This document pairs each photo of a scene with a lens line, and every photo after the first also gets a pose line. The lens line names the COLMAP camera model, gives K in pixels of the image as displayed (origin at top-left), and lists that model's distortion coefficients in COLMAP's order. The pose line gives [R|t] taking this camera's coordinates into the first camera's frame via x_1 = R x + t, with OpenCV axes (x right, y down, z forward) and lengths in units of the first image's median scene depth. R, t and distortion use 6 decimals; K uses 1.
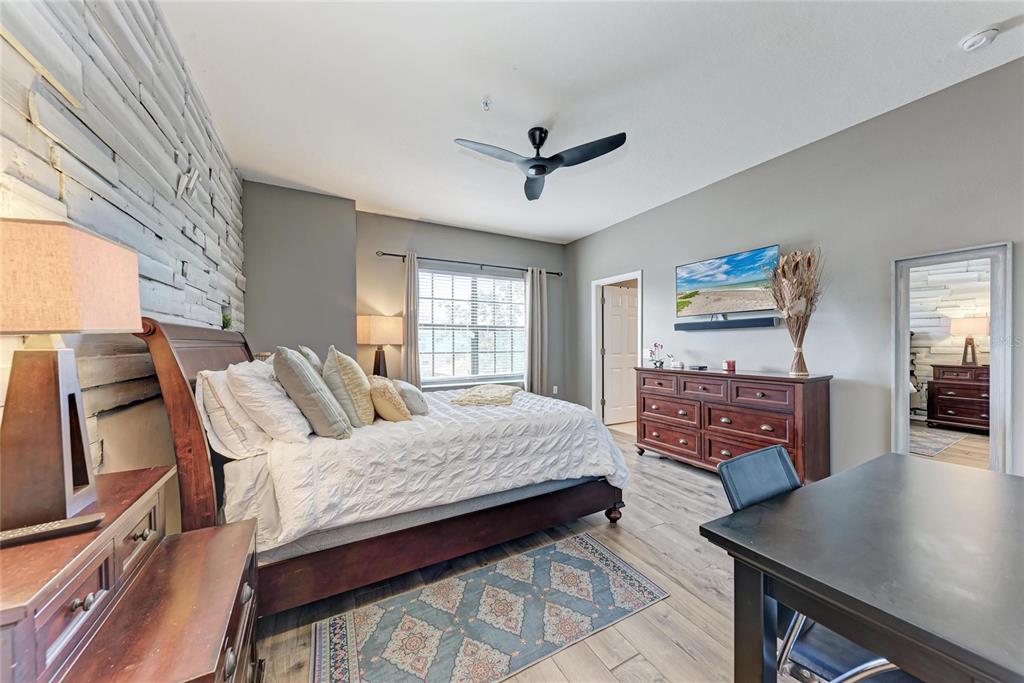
lens RADIAL K [[350.8, 0, 505.9], [0, 350.8, 345.8], [0, 0, 1]] dist [0.015210, -0.002325]
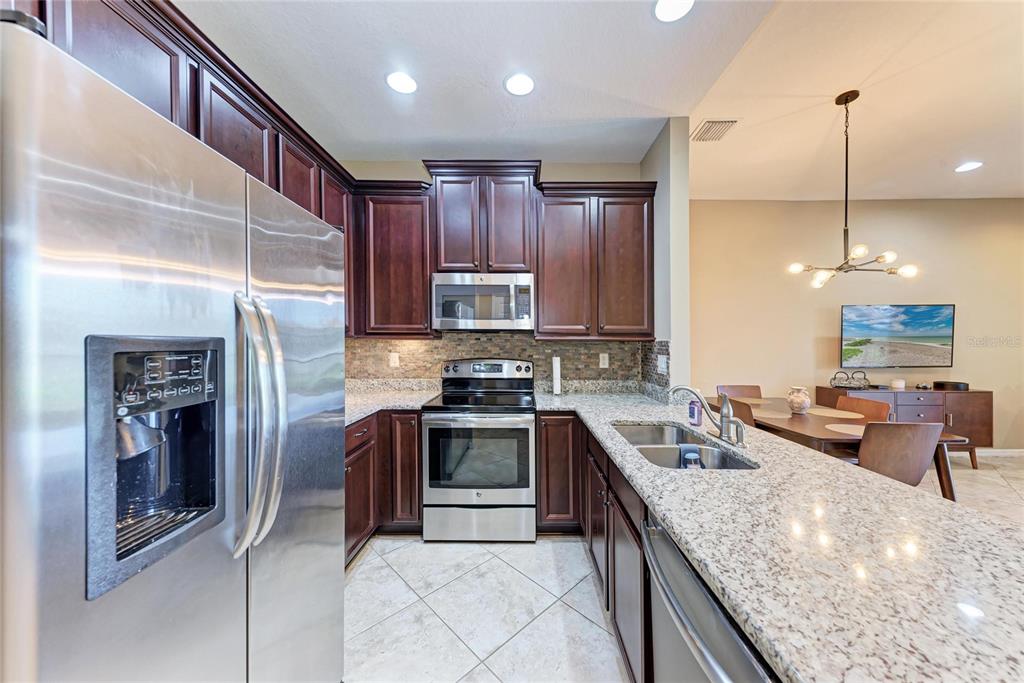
lens RADIAL K [[350.8, 0, 524.8], [0, 350.8, 346.1], [0, 0, 1]] dist [0.015210, -0.002325]
pose [[0.476769, -0.003028, 0.879023, -0.660130], [0.016200, 0.999854, -0.005342, -0.154007], [-0.878879, 0.016787, 0.476749, 1.390566]]
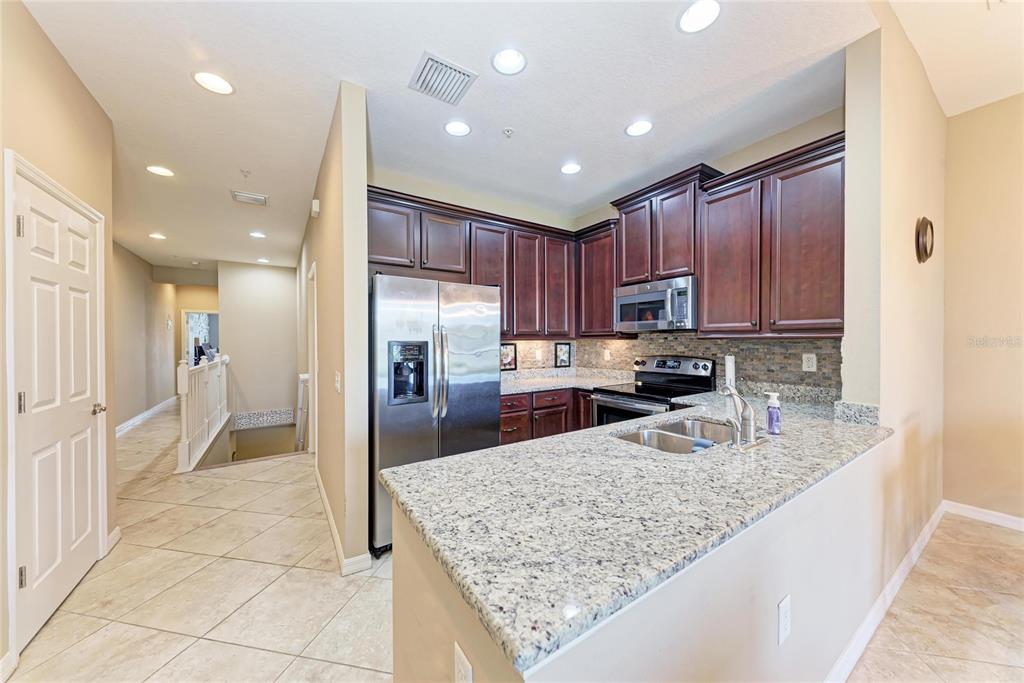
lens RADIAL K [[350.8, 0, 518.7], [0, 350.8, 343.2], [0, 0, 1]] dist [0.015210, -0.002325]
pose [[0.995044, -0.001472, 0.099423, -0.500931], [0.003588, 0.999771, -0.021112, -0.147224], [-0.099369, 0.021364, 0.994821, 1.078811]]
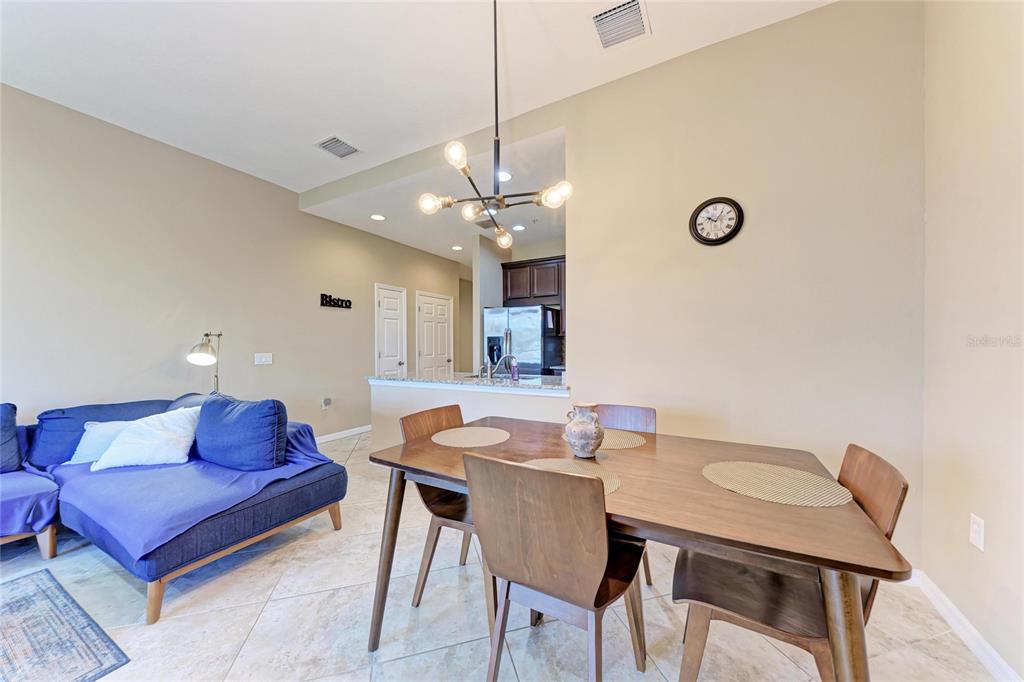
lens RADIAL K [[359.5, 0, 511.8], [0, 359.5, 346.8], [0, 0, 1]] dist [0.008877, -0.000601]
pose [[0.533657, 0.006960, -0.845672, 0.384642], [-0.021461, 0.999756, -0.005314, -0.124714], [0.845429, 0.020985, 0.533676, 1.036502]]
